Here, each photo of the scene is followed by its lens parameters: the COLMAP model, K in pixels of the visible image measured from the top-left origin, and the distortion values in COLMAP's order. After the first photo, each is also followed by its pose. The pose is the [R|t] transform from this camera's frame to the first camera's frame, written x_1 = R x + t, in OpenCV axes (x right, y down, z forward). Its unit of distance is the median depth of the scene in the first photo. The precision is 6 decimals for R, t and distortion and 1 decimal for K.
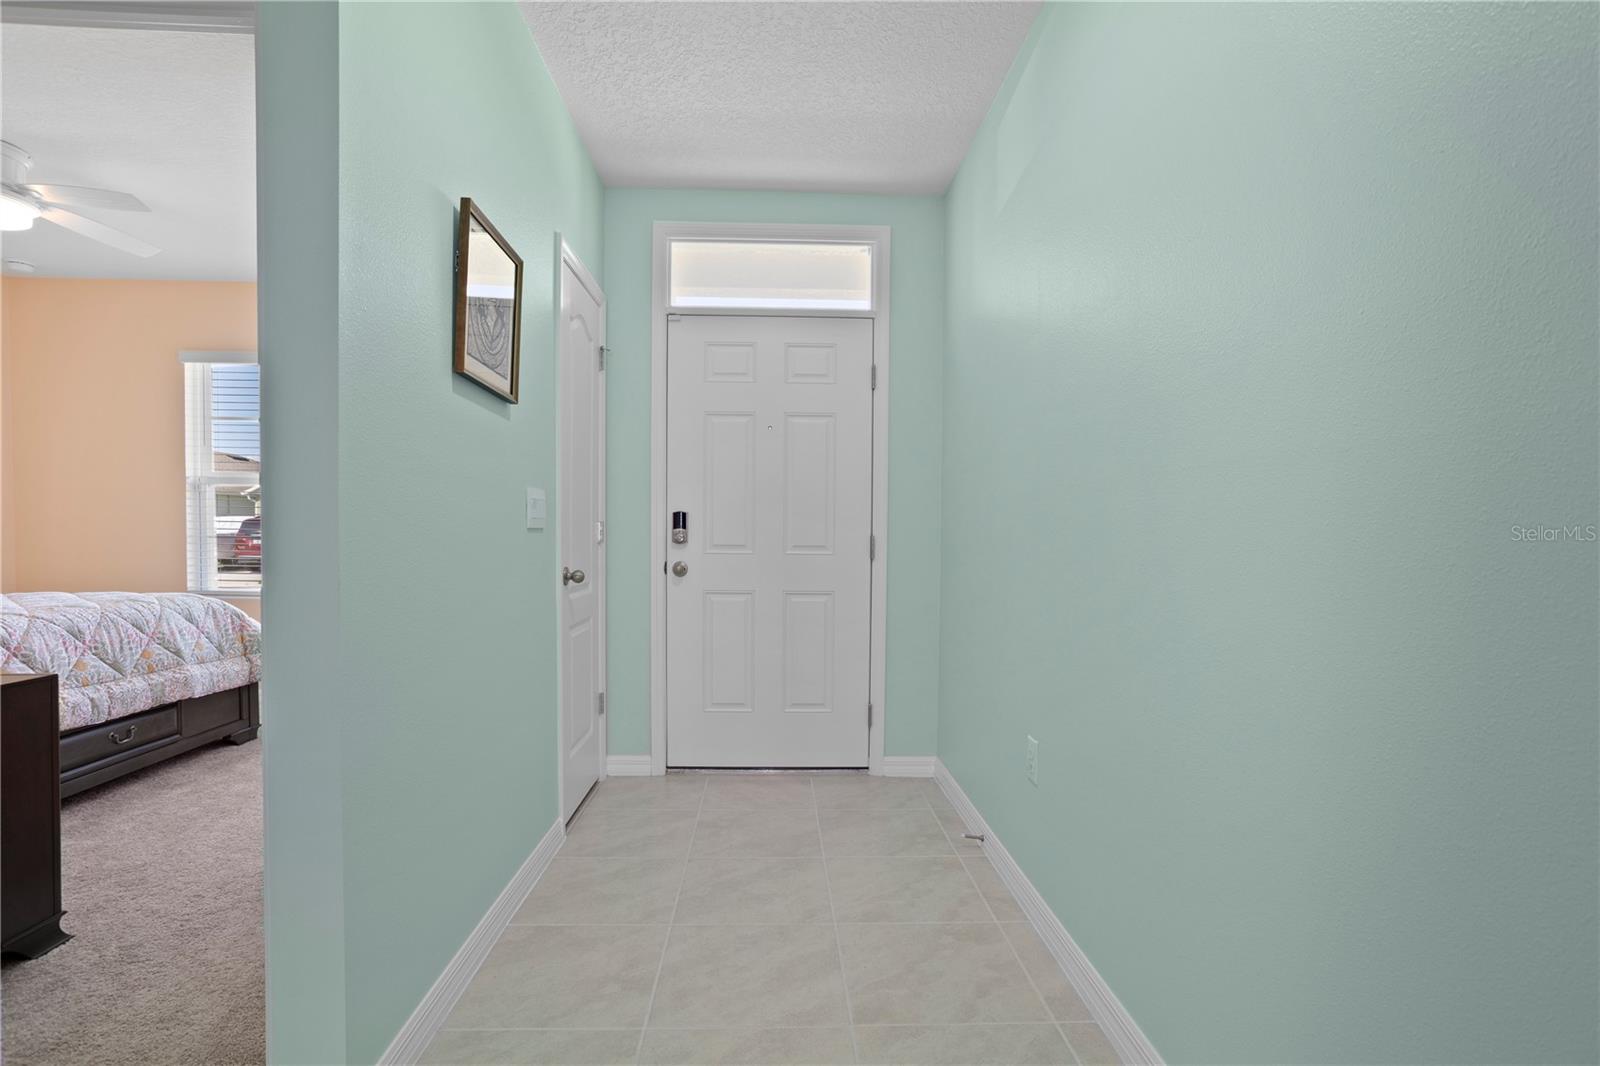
lens RADIAL K [[757.2, 0, 795.1], [0, 757.2, 546.2], [0, 0, 1]] dist [-0.048711, 0.023044]
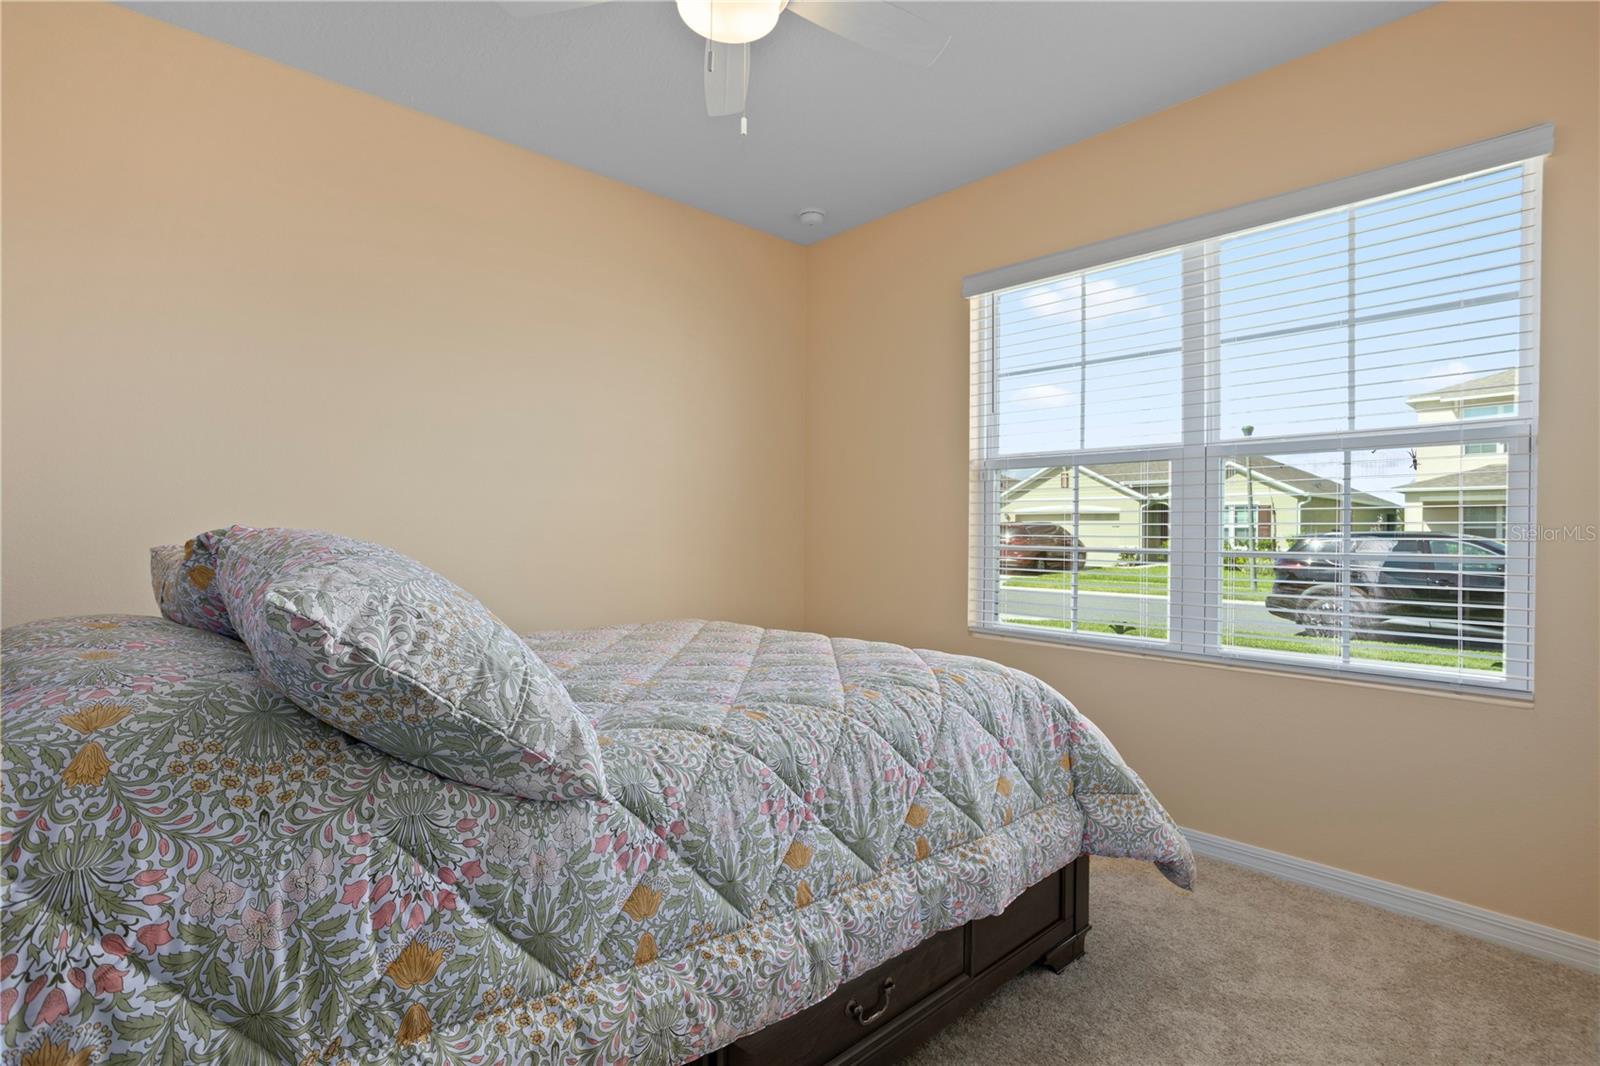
lens RADIAL K [[757.2, 0, 795.1], [0, 757.2, 546.2], [0, 0, 1]] dist [-0.048711, 0.023044]
pose [[0.629453, 0.013383, -0.776923, -0.554510], [-0.018596, 0.999825, 0.002156, -0.017843], [0.776816, 0.013091, 0.629592, 0.633336]]
